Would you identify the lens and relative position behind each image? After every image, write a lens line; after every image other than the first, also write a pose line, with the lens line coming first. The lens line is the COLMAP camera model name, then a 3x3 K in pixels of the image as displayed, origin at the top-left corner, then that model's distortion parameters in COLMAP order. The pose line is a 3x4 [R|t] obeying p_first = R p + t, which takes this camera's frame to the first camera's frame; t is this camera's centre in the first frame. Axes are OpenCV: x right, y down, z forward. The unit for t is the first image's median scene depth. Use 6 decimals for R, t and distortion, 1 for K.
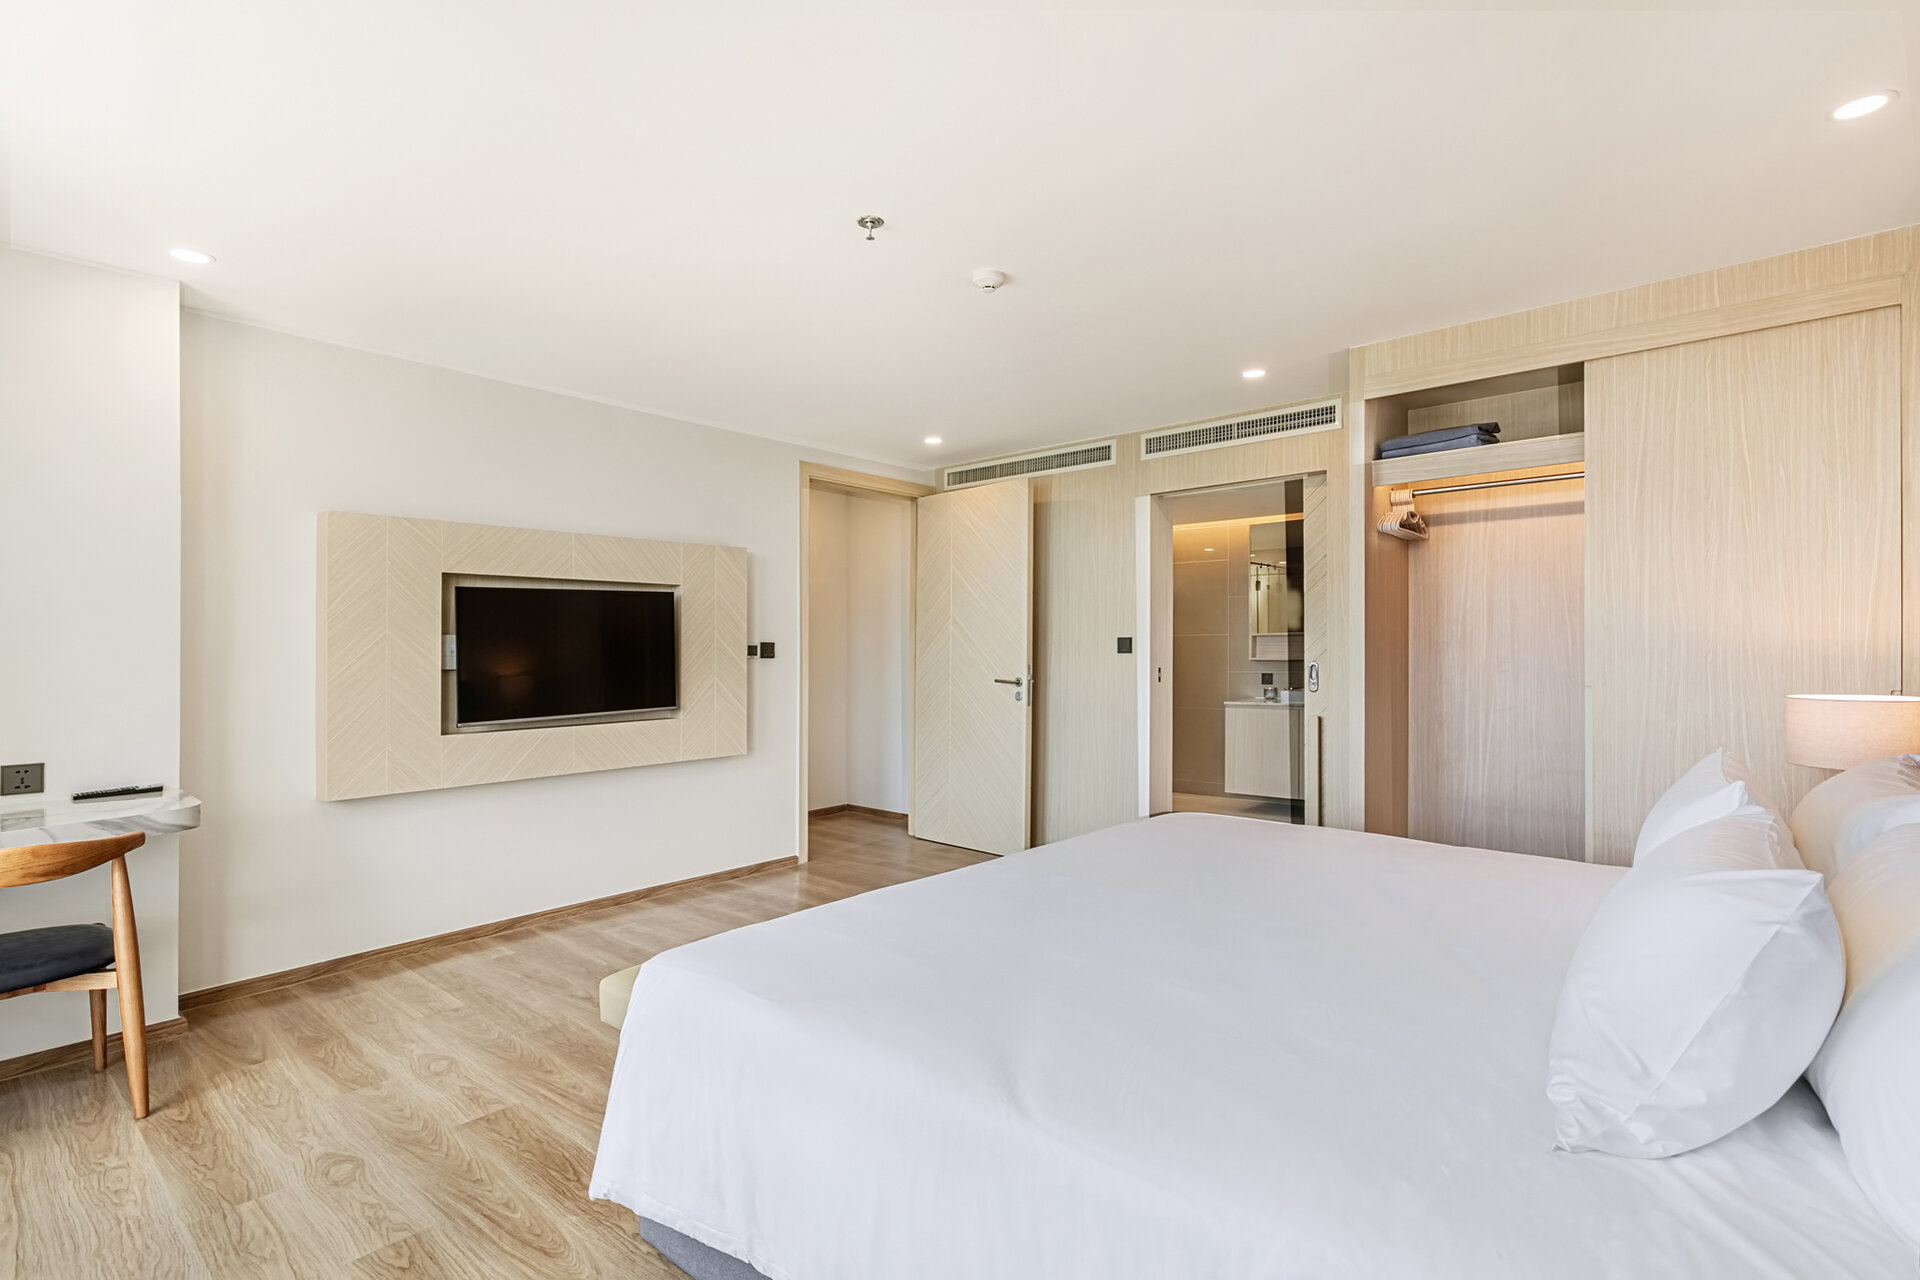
lens RADIAL K [[903.5, 0, 960.0], [0, 903.5, 640.0], [0, 0, 1]] dist [-0.001639, -0.000282]
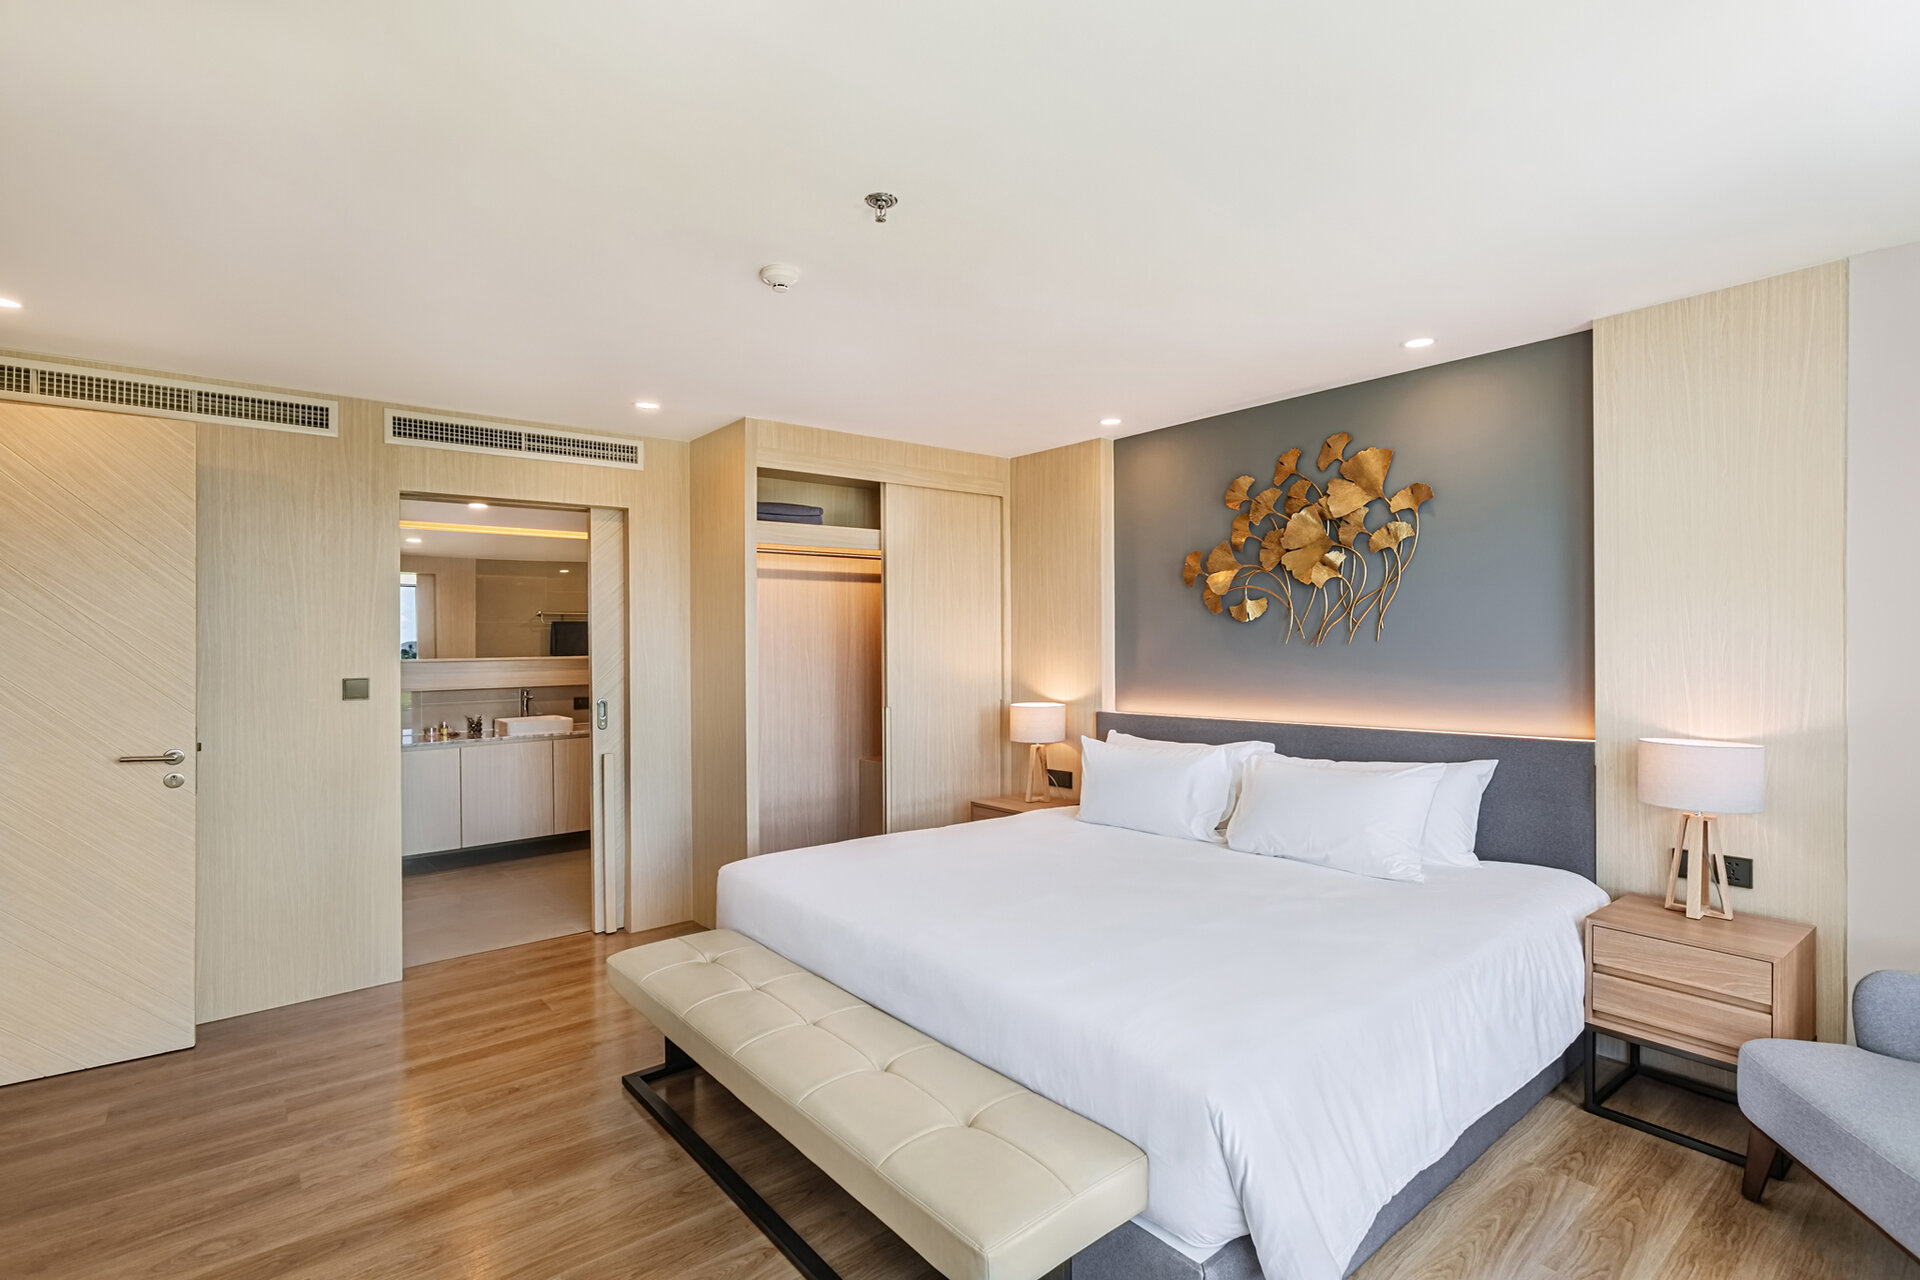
lens RADIAL K [[903.5, 0, 960.0], [0, 903.5, 640.0], [0, 0, 1]] dist [-0.001639, -0.000282]
pose [[0.141965, 0.004778, 0.989860, -0.483077], [0.010906, 0.999920, -0.006391, -0.023910], [-0.989812, 0.011702, 0.141901, 0.423614]]
